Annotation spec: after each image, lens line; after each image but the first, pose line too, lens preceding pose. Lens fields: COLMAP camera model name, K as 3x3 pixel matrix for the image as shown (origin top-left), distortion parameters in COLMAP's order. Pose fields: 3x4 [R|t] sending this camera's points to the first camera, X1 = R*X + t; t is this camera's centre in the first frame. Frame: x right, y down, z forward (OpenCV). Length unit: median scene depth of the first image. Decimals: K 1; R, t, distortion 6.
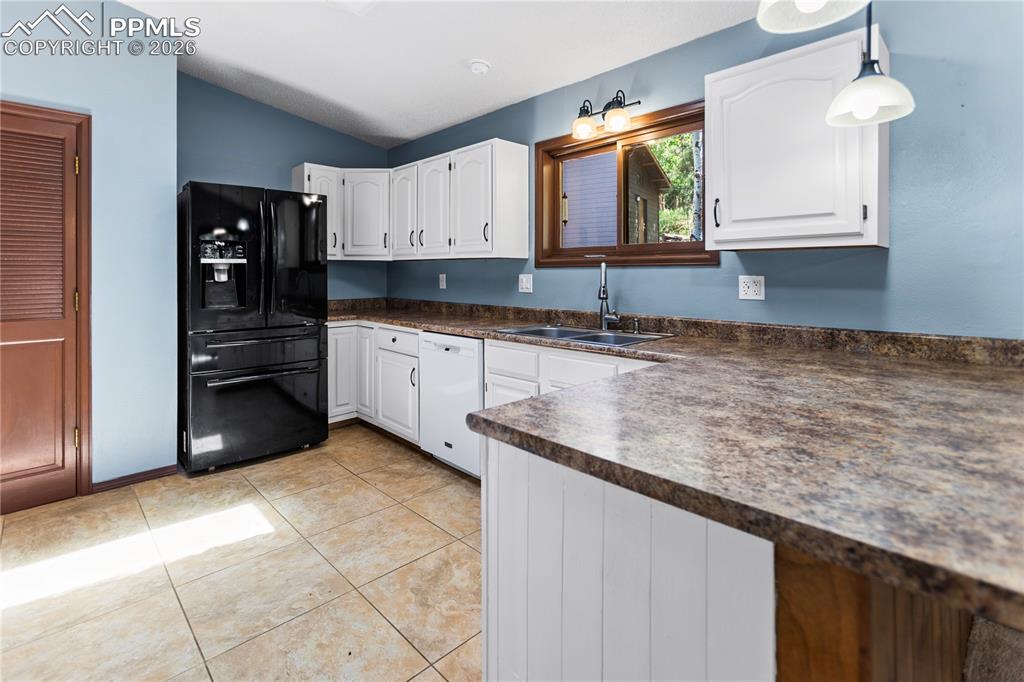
lens RADIAL K [[491.1, 0, 509.4], [0, 491.1, 267.6], [0, 0, 1]] dist [0.002704, 0.000207]
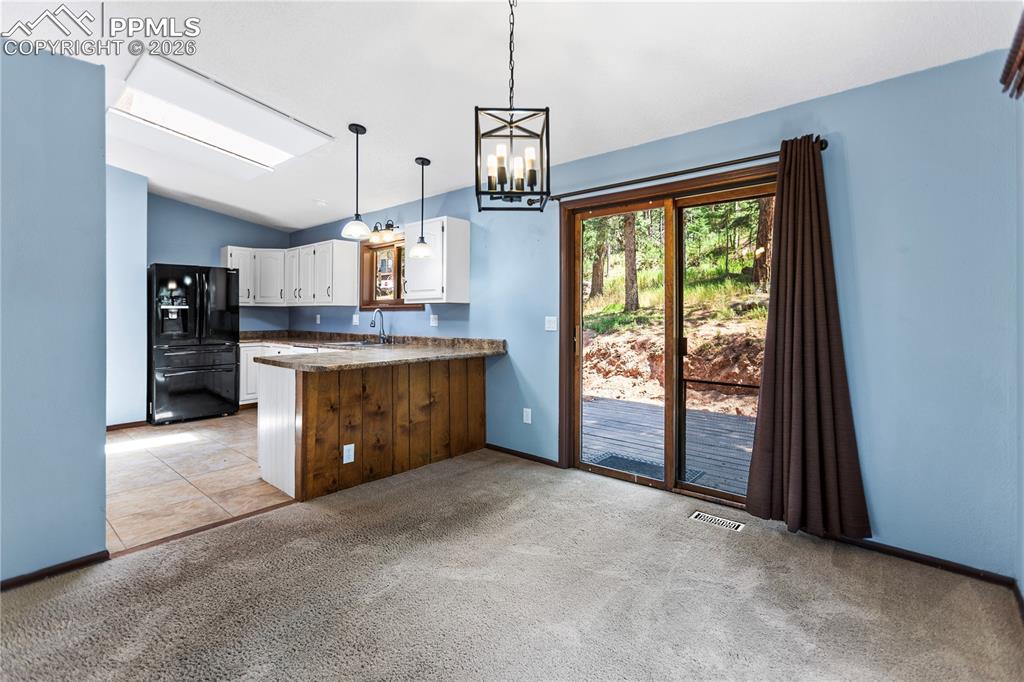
lens RADIAL K [[482.3, 0, 519.4], [0, 482.3, 308.3], [0, 0, 1]] dist [0.000097, 0.000085]
pose [[0.995981, 0.001415, 0.089550, 0.477872], [-0.001064, 0.999992, -0.003968, -0.003298], [-0.089555, 0.003857, 0.995974, -0.803236]]
